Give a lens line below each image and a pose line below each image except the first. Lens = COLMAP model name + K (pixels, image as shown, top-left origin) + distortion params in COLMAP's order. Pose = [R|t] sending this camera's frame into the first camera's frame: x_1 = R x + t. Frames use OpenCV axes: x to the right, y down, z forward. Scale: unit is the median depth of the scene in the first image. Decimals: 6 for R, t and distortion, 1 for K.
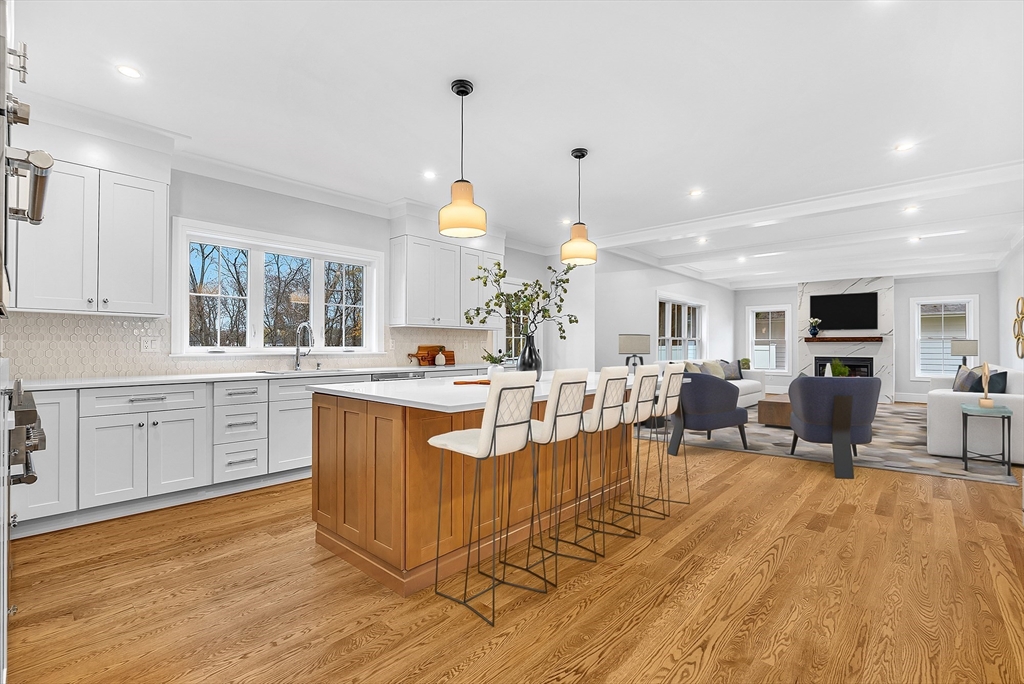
lens RADIAL K [[453.1, 0, 513.2], [0, 453.1, 340.7], [0, 0, 1]] dist [-0.002146, -0.000717]
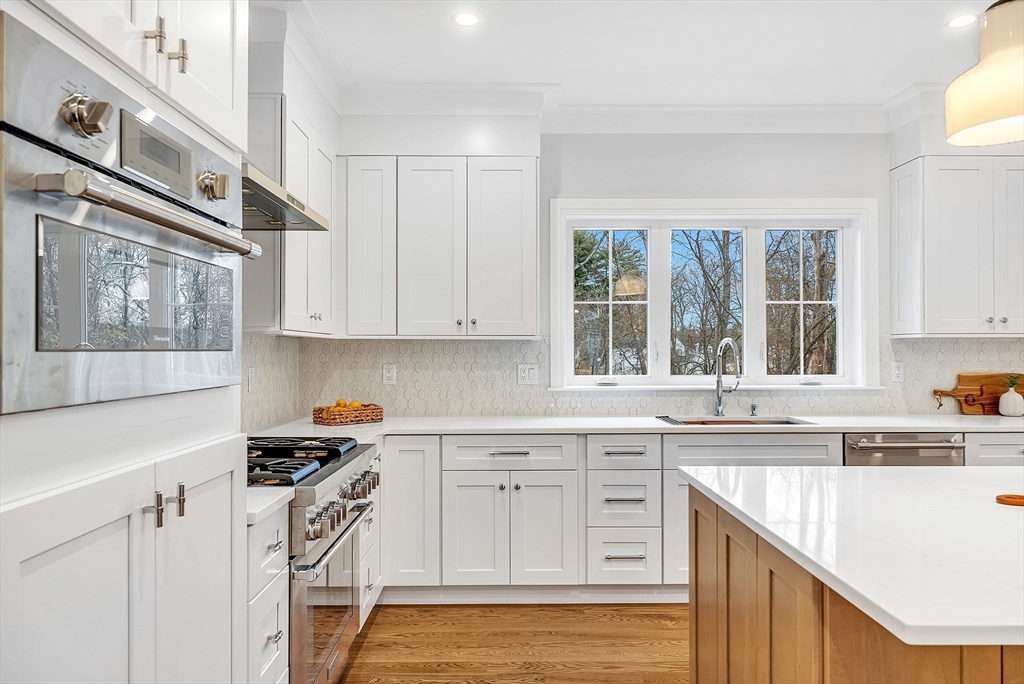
lens RADIAL K [[693.7, 0, 512.0], [0, 693.7, 342.0], [0, 0, 1]] dist [-0.001124, 0.000373]
pose [[0.680066, -0.010264, -0.733079, 0.024949], [0.010932, 0.999933, -0.003859, -0.040574], [0.733069, -0.005389, 0.680132, 0.195431]]
